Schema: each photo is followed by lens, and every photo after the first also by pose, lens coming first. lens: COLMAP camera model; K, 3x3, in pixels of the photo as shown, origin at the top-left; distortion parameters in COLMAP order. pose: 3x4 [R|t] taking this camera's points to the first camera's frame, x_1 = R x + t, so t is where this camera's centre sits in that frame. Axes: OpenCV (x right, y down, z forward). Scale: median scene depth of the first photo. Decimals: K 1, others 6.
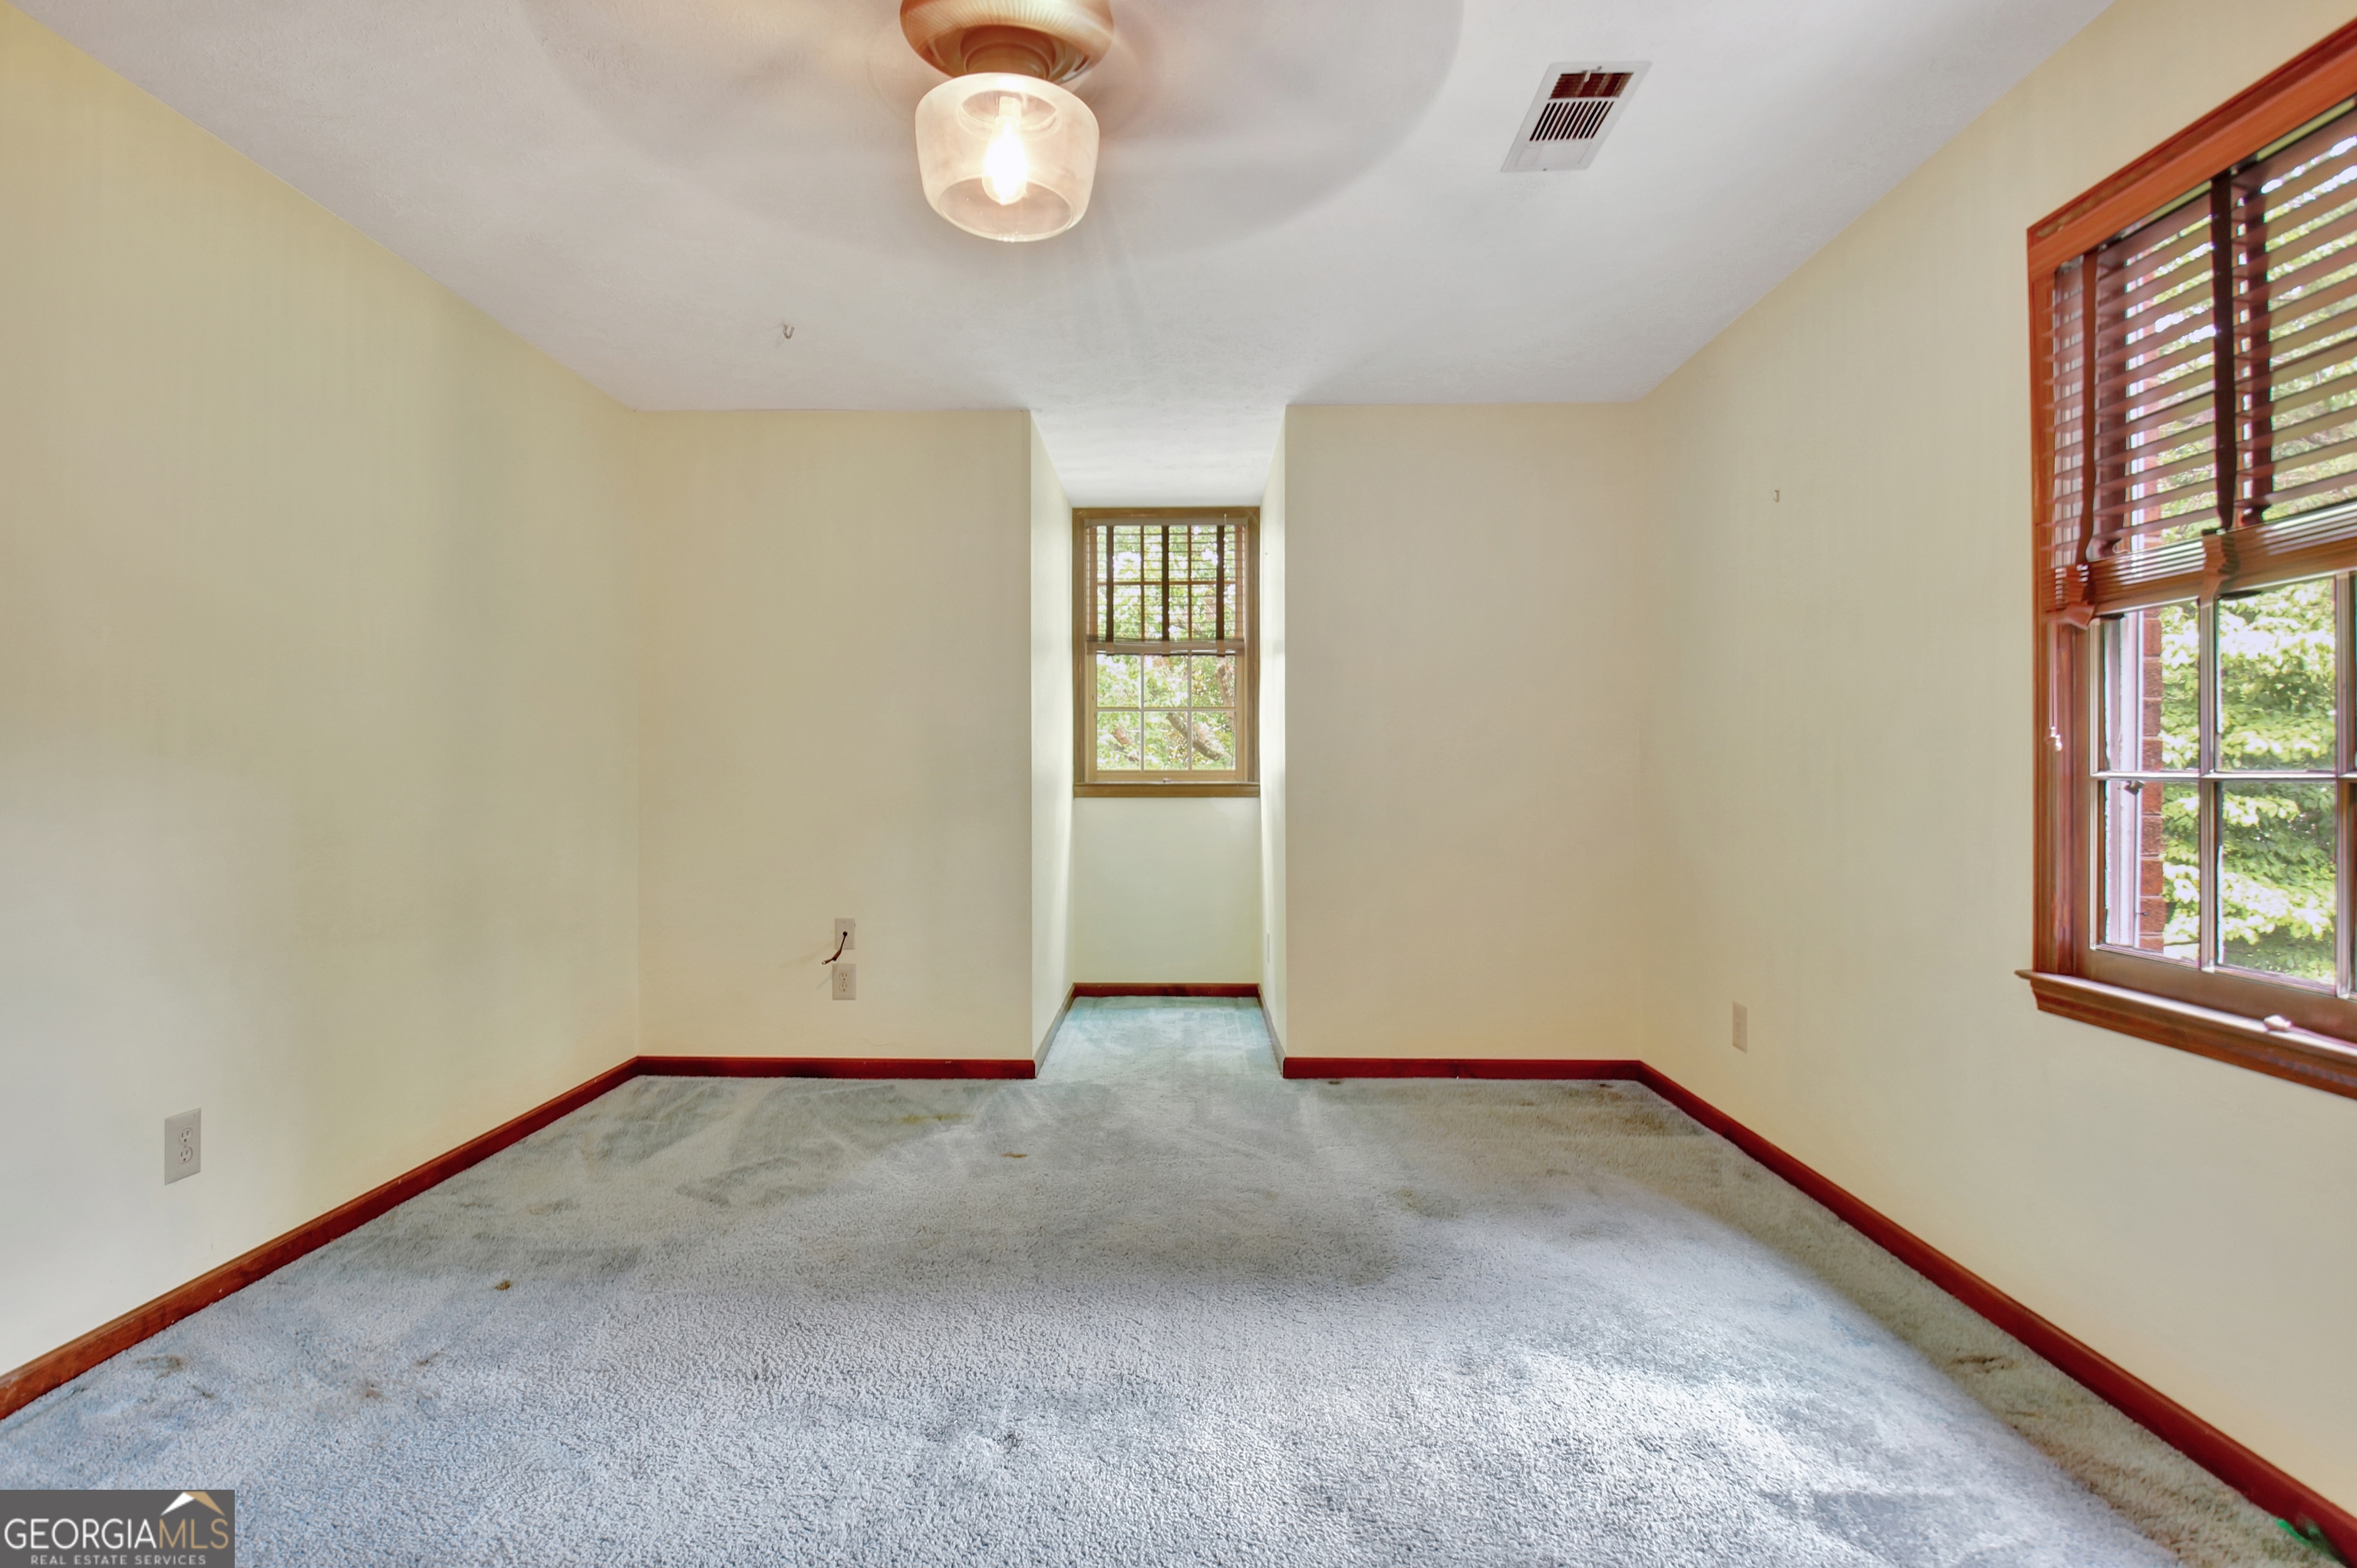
lens RADIAL K [[1187.9, 0, 1133.4], [0, 1187.9, 778.9], [0, 0, 1]] dist [0.018668, -0.034367]
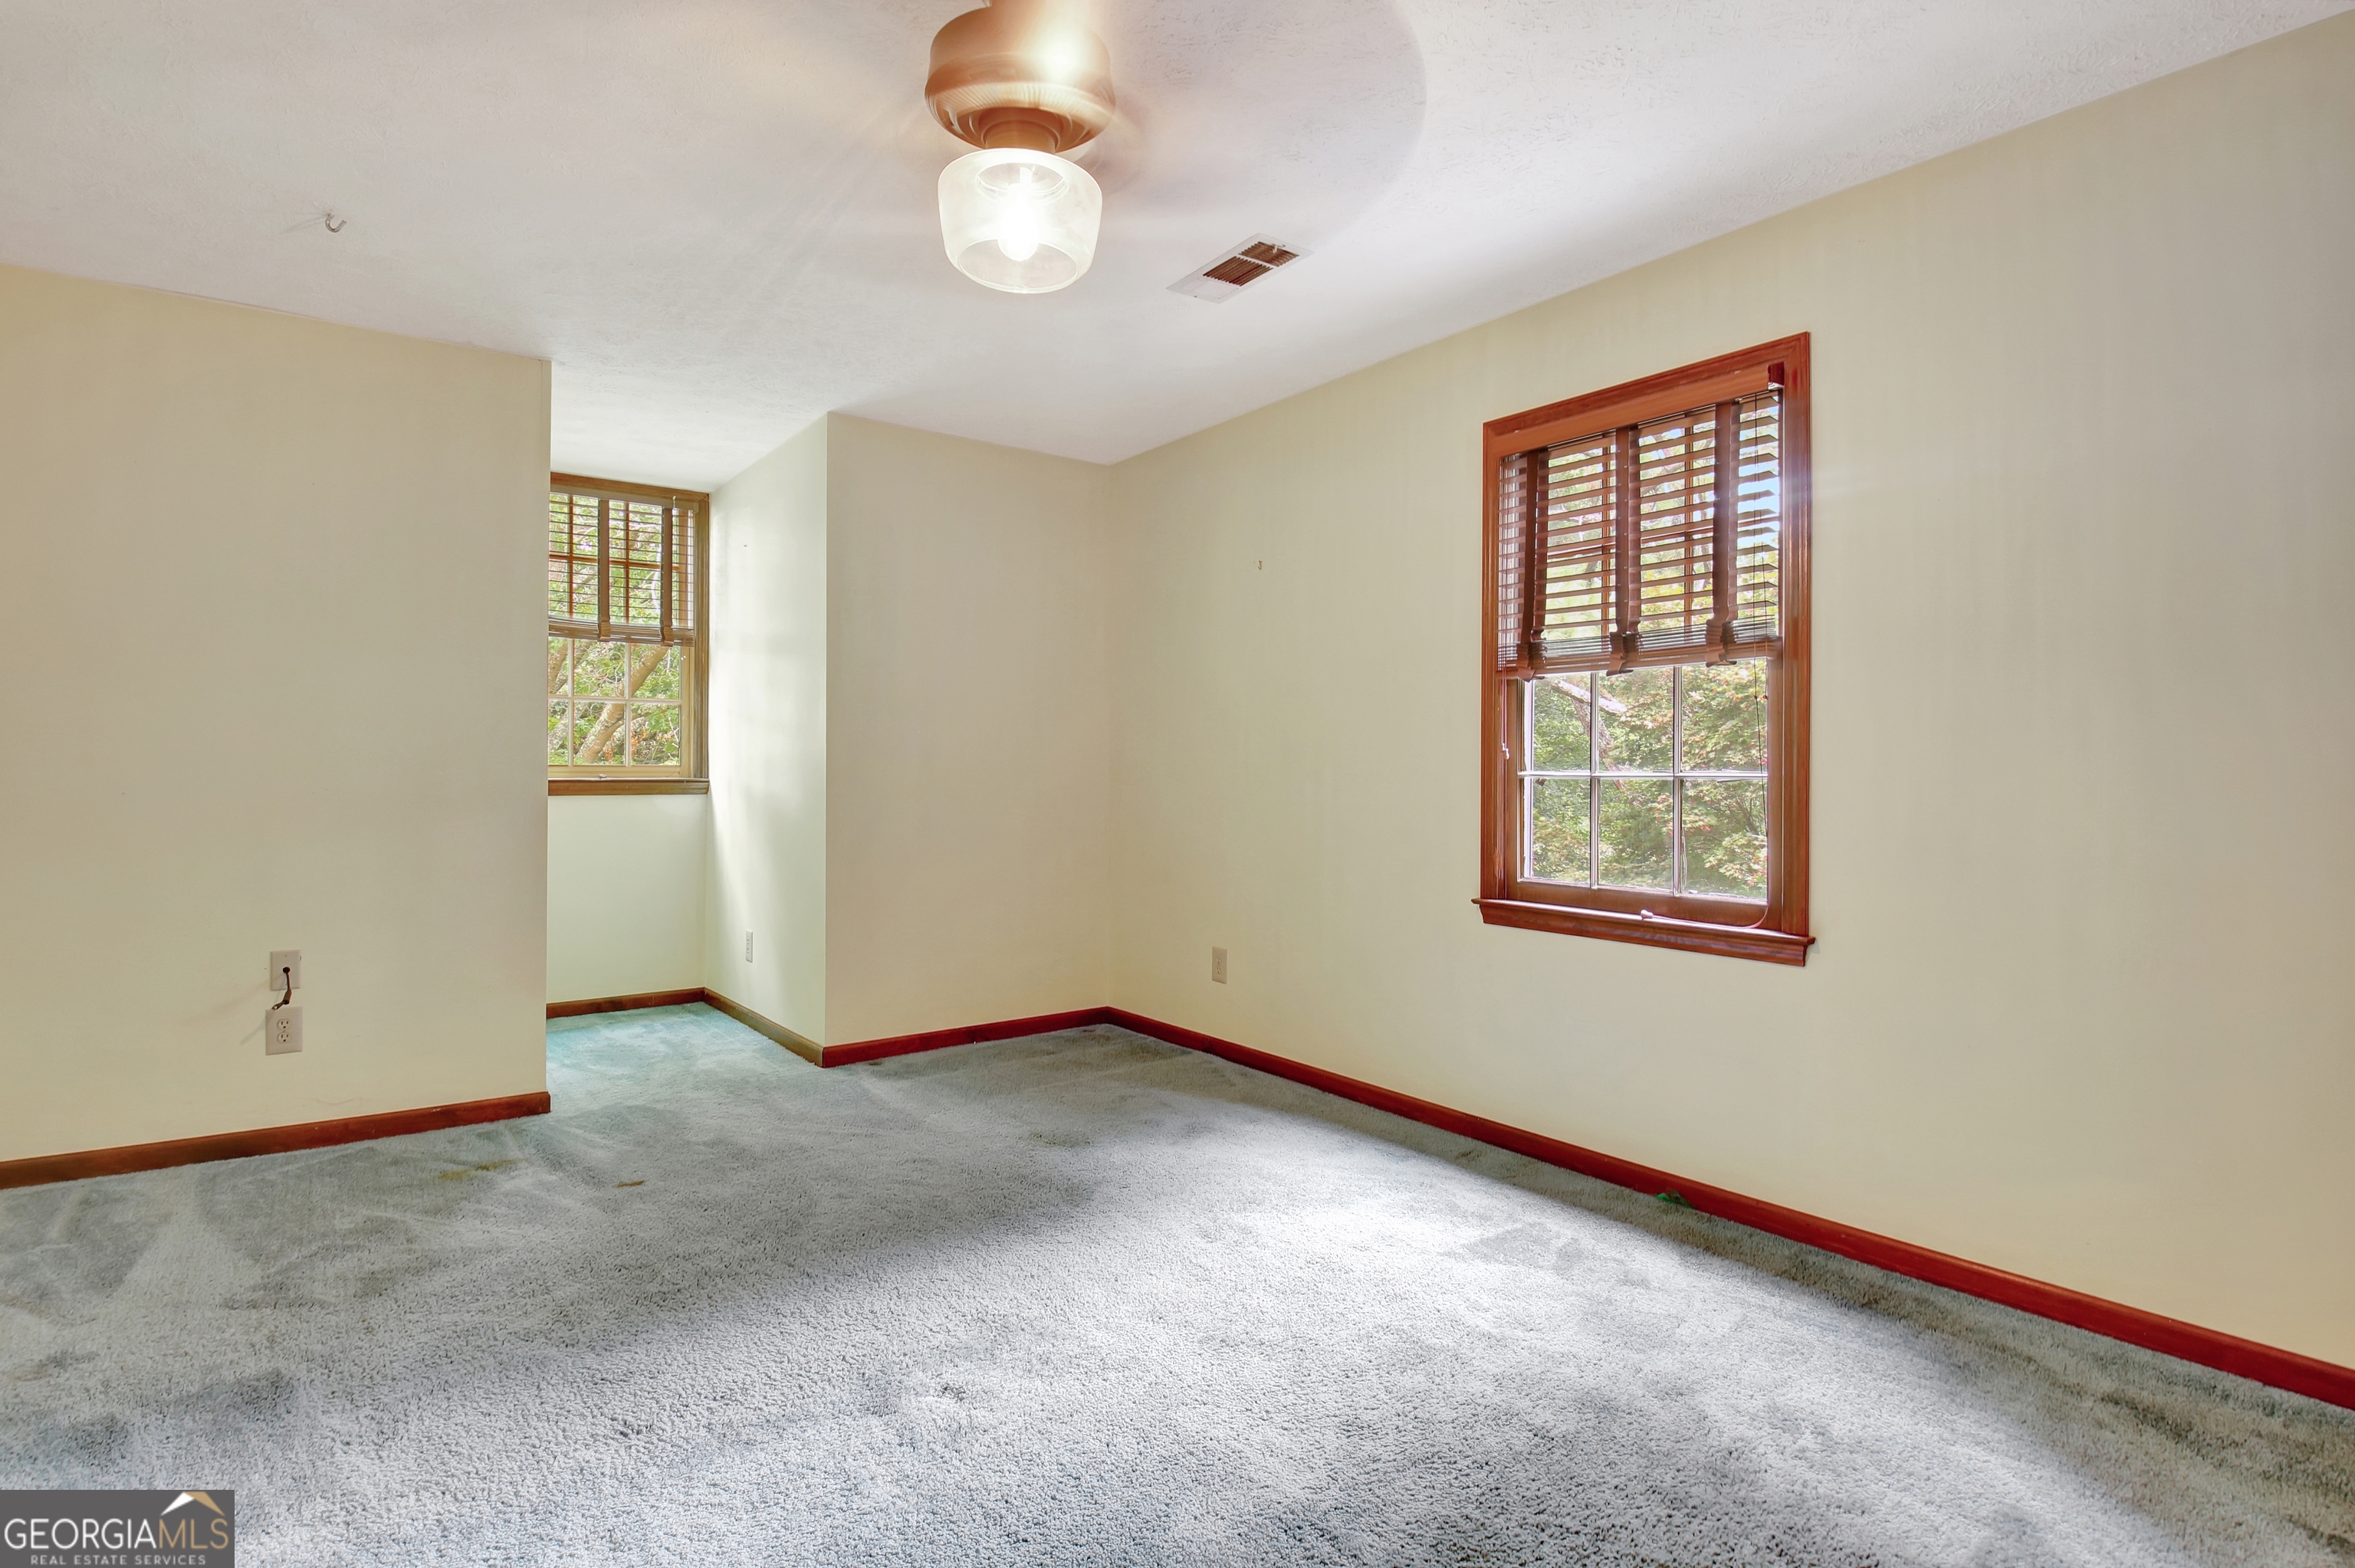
lens RADIAL K [[1173.6, 0, 1178.5], [0, 1173.6, 772.7], [0, 0, 1]] dist [0.017397, -0.032727]
pose [[0.782635, 0.002086, 0.622478, -0.334755], [-0.000741, 0.999997, -0.002419, -0.000071], [-0.622481, 0.001432, 0.782634, 0.022236]]
